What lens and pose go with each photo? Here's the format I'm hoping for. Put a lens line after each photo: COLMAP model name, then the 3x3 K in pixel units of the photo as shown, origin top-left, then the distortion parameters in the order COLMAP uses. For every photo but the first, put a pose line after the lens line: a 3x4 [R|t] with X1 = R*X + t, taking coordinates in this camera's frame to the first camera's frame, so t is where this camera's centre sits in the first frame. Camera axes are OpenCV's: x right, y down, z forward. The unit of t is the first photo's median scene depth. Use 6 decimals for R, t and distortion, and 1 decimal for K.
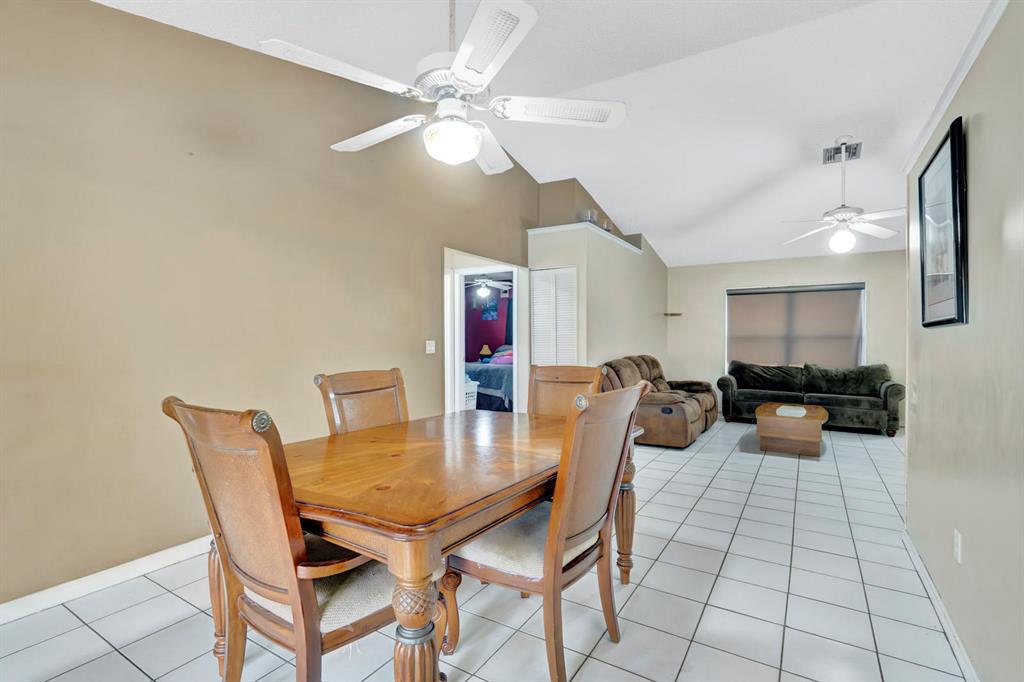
lens RADIAL K [[479.0, 0, 512.0], [0, 479.0, 337.7], [0, 0, 1]] dist [-0.013705, 0.002473]
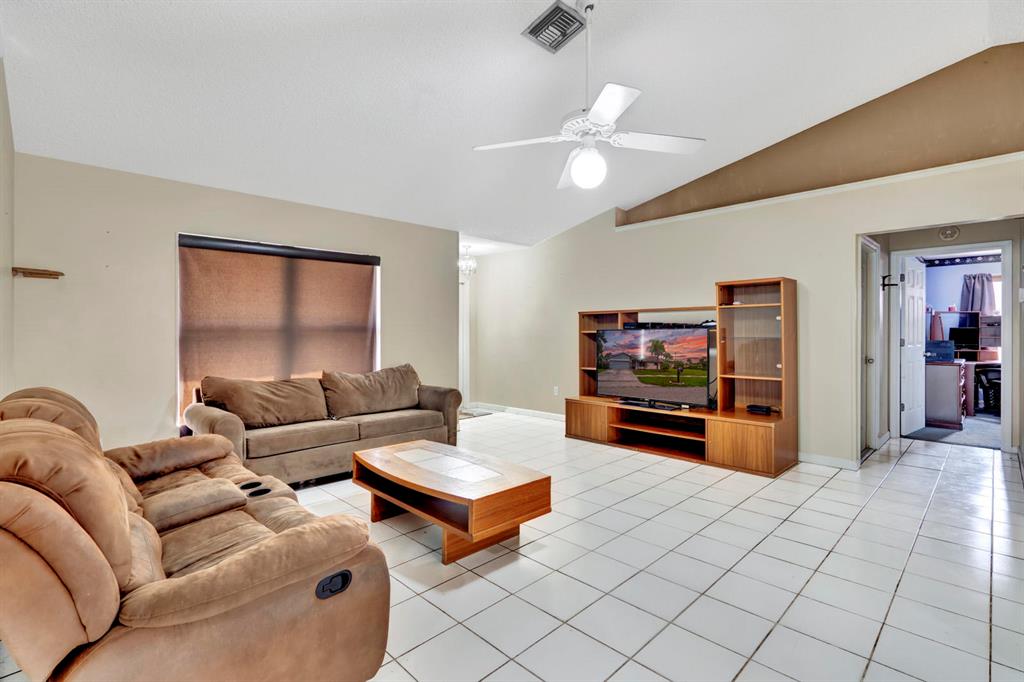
lens RADIAL K [[479.0, 0, 509.0], [0, 479.0, 332.4], [0, 0, 1]] dist [-0.013705, 0.002473]
pose [[0.229827, -0.006021, 0.973213, 0.051947], [0.004153, 0.999978, 0.005206, 0.000126], [-0.973223, 0.002845, 0.229847, 0.604674]]
